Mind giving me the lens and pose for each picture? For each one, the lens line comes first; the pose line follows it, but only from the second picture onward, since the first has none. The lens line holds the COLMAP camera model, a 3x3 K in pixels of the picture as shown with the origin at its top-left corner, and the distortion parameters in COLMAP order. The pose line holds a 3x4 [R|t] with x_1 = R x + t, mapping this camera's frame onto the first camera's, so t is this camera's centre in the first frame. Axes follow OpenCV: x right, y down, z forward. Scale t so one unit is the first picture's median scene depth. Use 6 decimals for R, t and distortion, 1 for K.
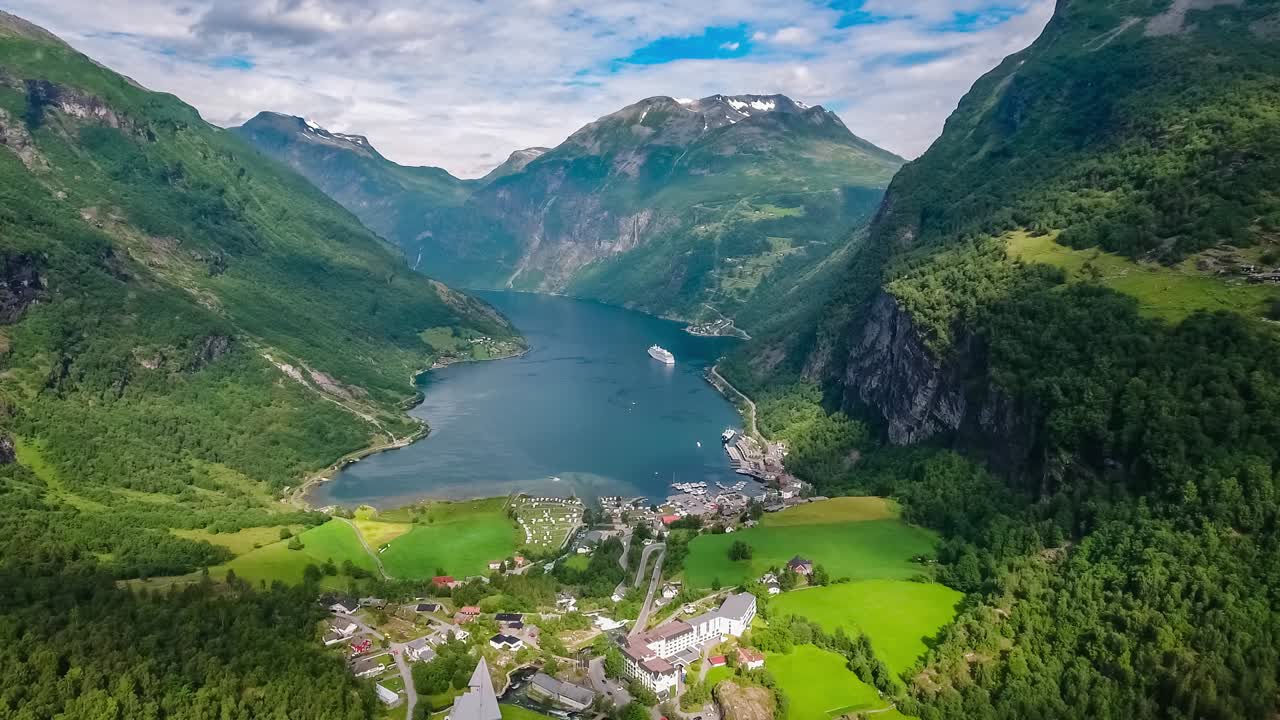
lens RADIAL K [[798.7, 0, 640.0], [0, 798.7, 360.0], [0, 0, 1]] dist [-0.006322, 0.001398]
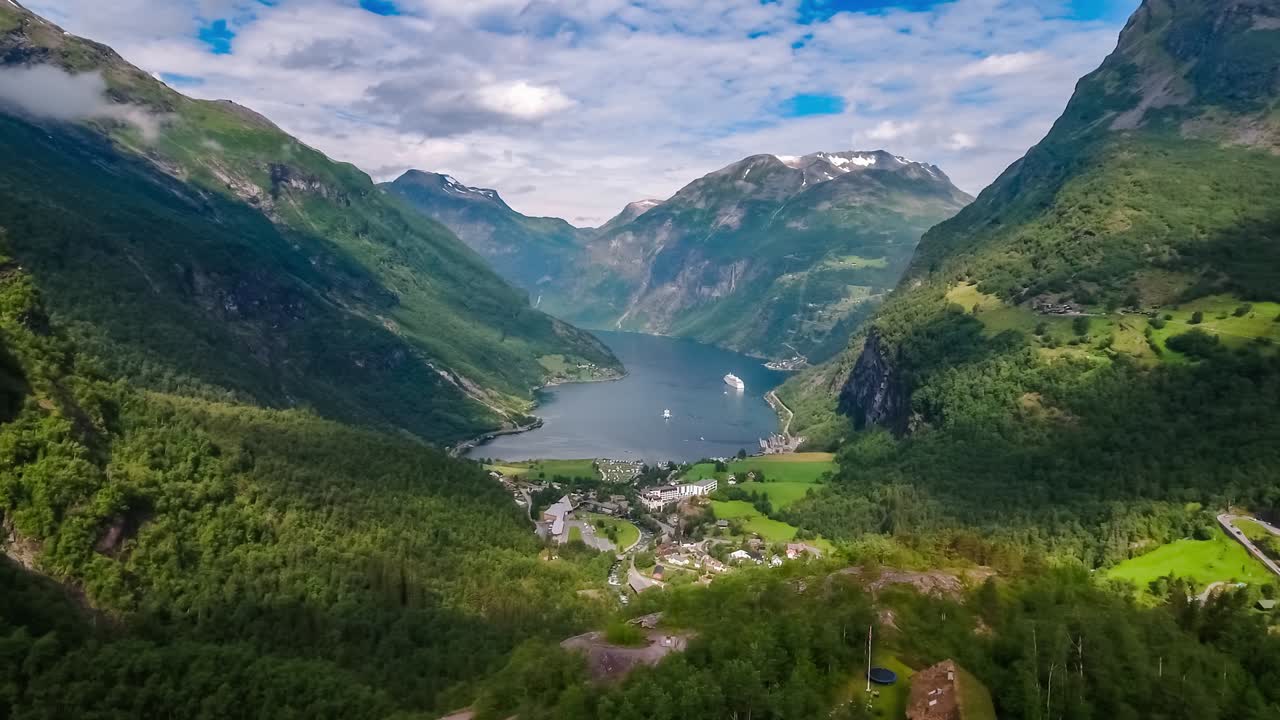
lens RADIAL K [[794.4, 0, 640.0], [0, 794.4, 360.0], [0, 0, 1]] dist [-0.011972, 0.001289]
pose [[0.989927, 0.027299, -0.138921, 0.040129], [-0.035152, 0.997901, -0.054387, 0.024239], [0.137145, 0.058723, 0.988809, -0.151088]]
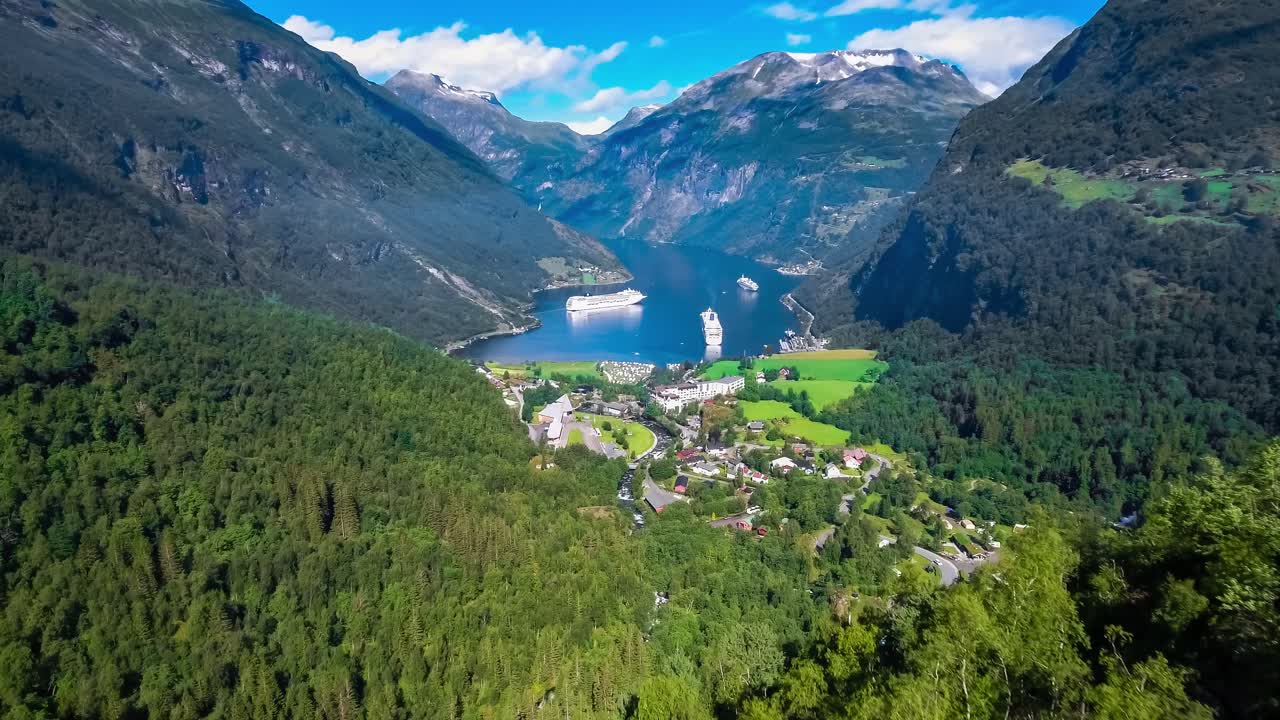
lens RADIAL K [[794.4, 0, 640.0], [0, 794.4, 360.0], [0, 0, 1]] dist [-0.011972, 0.001289]
pose [[0.989336, 0.043571, -0.138984, 0.029458], [-0.036585, 0.997954, 0.052429, 0.035811], [0.140984, -0.046785, 0.988906, -0.096919]]
